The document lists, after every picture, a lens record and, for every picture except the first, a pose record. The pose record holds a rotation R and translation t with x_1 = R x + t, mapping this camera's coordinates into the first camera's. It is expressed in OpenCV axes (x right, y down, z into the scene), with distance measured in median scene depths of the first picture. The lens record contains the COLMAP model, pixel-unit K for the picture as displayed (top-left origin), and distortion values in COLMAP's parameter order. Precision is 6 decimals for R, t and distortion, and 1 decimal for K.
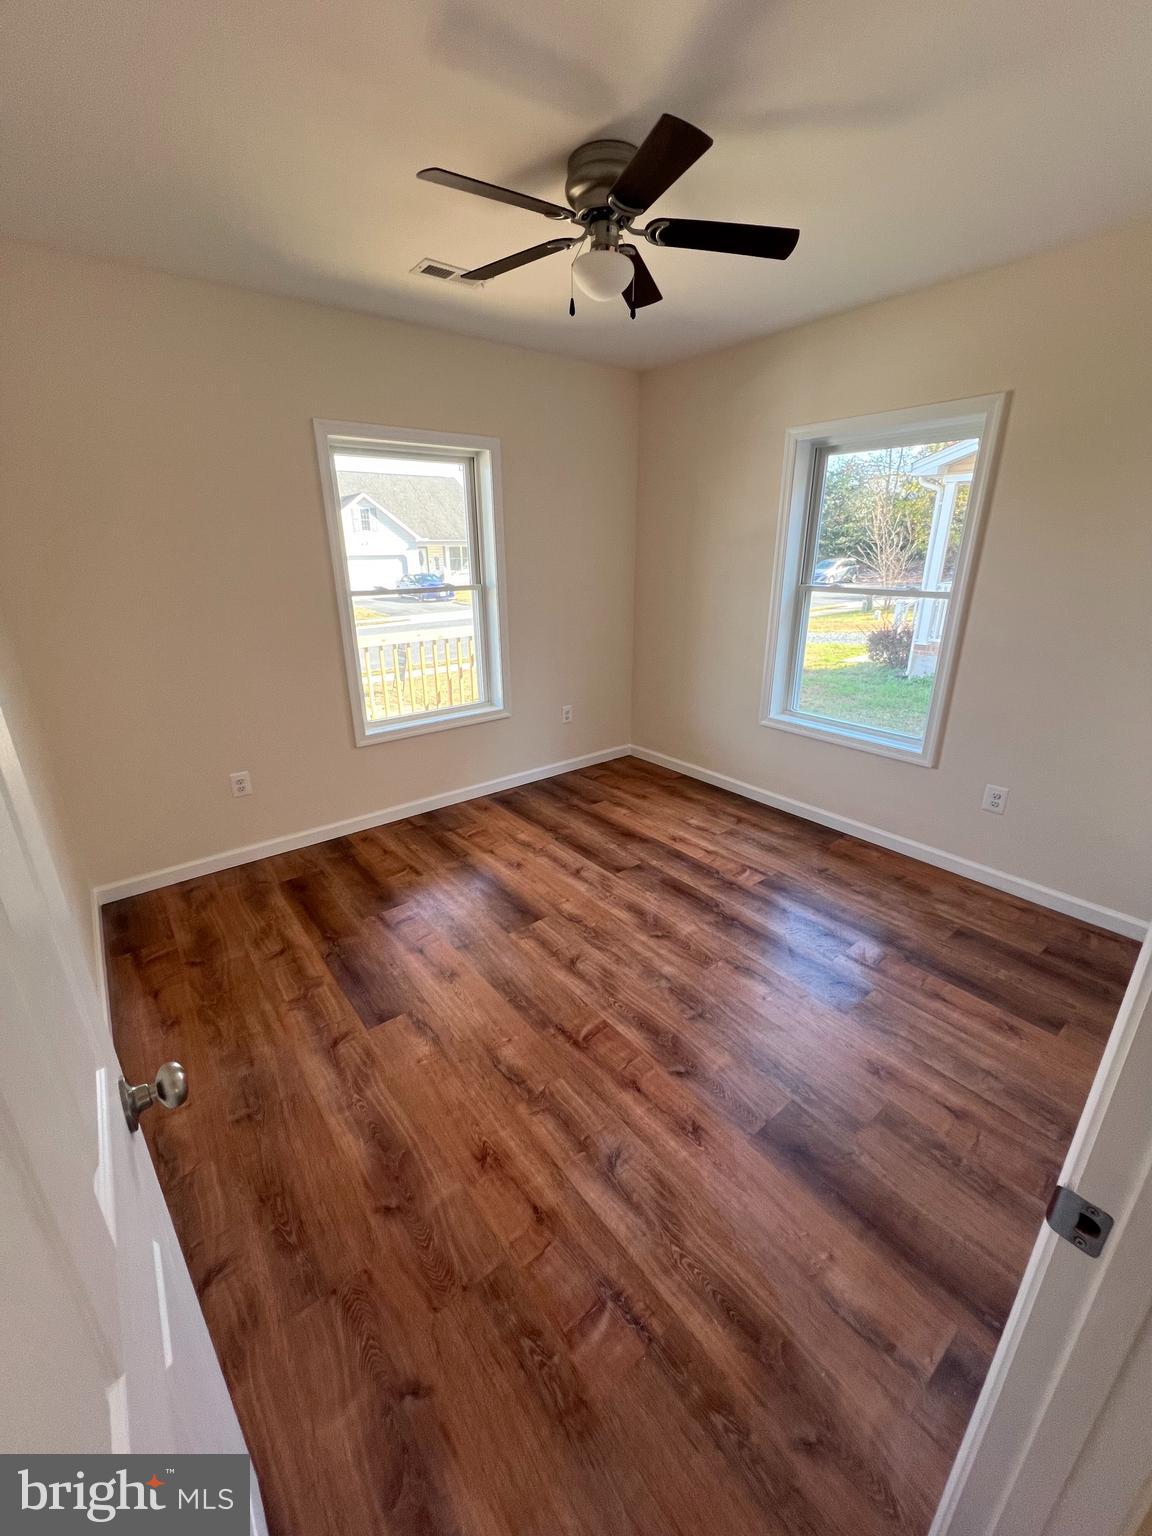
lens RADIAL K [[617.1, 0, 576.0], [0, 617.1, 768.0], [0, 0, 1]] dist [0.000324, -0.000046]
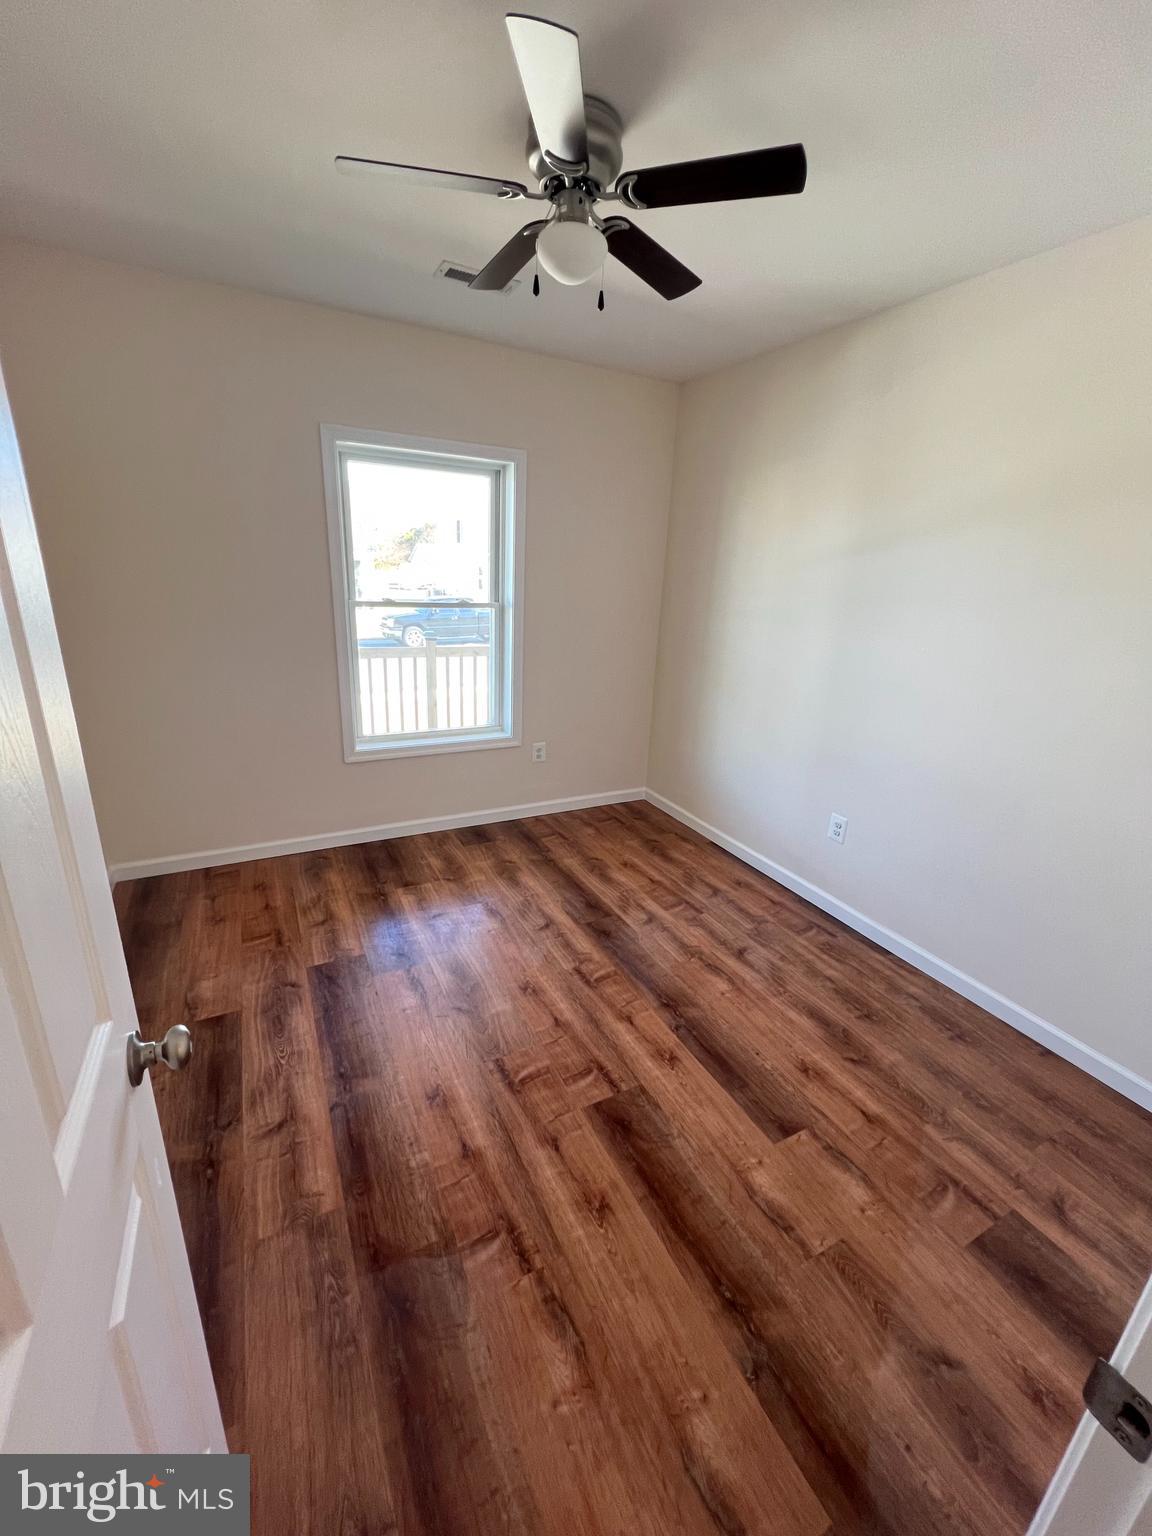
lens RADIAL K [[612.8, 0, 576.0], [0, 612.8, 768.0], [0, 0, 1]] dist [-0.013390, 0.000020]
pose [[0.981767, 0.110885, -0.154394, 0.143842], [-0.115797, 0.993003, -0.023169, -0.040666], [0.150745, 0.040625, 0.987738, 0.108481]]
